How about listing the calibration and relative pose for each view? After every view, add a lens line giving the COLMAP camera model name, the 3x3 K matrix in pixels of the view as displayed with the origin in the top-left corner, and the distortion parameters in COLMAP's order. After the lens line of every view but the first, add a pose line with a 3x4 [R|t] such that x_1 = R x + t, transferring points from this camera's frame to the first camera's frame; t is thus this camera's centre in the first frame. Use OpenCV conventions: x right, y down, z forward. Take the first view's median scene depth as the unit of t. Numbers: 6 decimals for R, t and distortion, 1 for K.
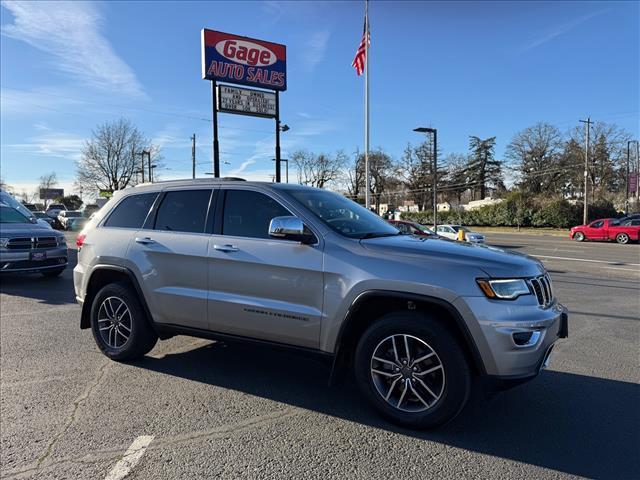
lens RADIAL K [[457.6, 0, 324.3], [0, 457.6, 236.8], [0, 0, 1]] dist [0.044239, -0.048177]
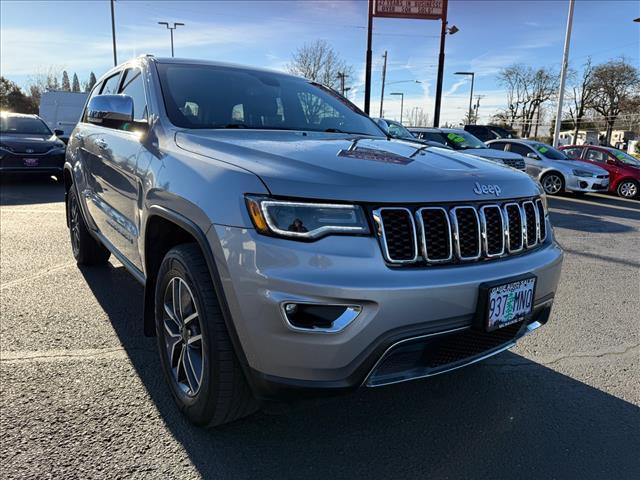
lens RADIAL K [[457.6, 0, 323.4], [0, 457.6, 240.9], [0, 0, 1]] dist [0.044239, -0.048177]
pose [[0.900205, 0.112825, -0.420597, 0.547941], [-0.042649, 0.984052, 0.172691, 0.040821], [0.433373, -0.137519, 0.890661, 0.473398]]
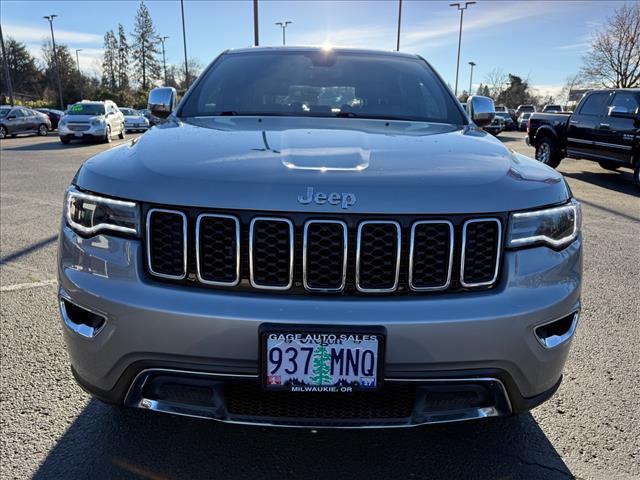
lens RADIAL K [[457.6, 0, 319.3], [0, 457.6, 236.8], [0, 0, 1]] dist [0.044239, -0.048177]
pose [[0.480819, 0.220684, -0.848594, 0.808399], [-0.045304, 0.972769, 0.227307, 0.012245], [0.875648, -0.070849, 0.477724, 0.842043]]
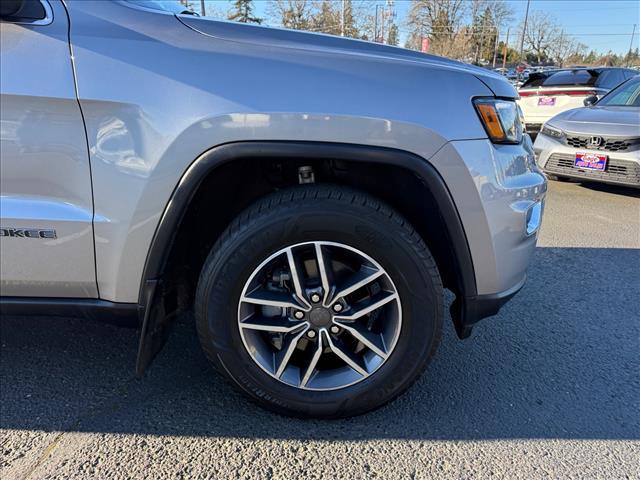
lens RADIAL K [[457.6, 0, 324.5], [0, 457.6, 239.1], [0, 0, 1]] dist [0.044239, -0.048177]
pose [[0.877168, -0.148000, 0.456807, -0.014739], [0.015462, 0.959529, 0.281185, 0.078787], [-0.479935, -0.239583, 0.843956, 0.559733]]
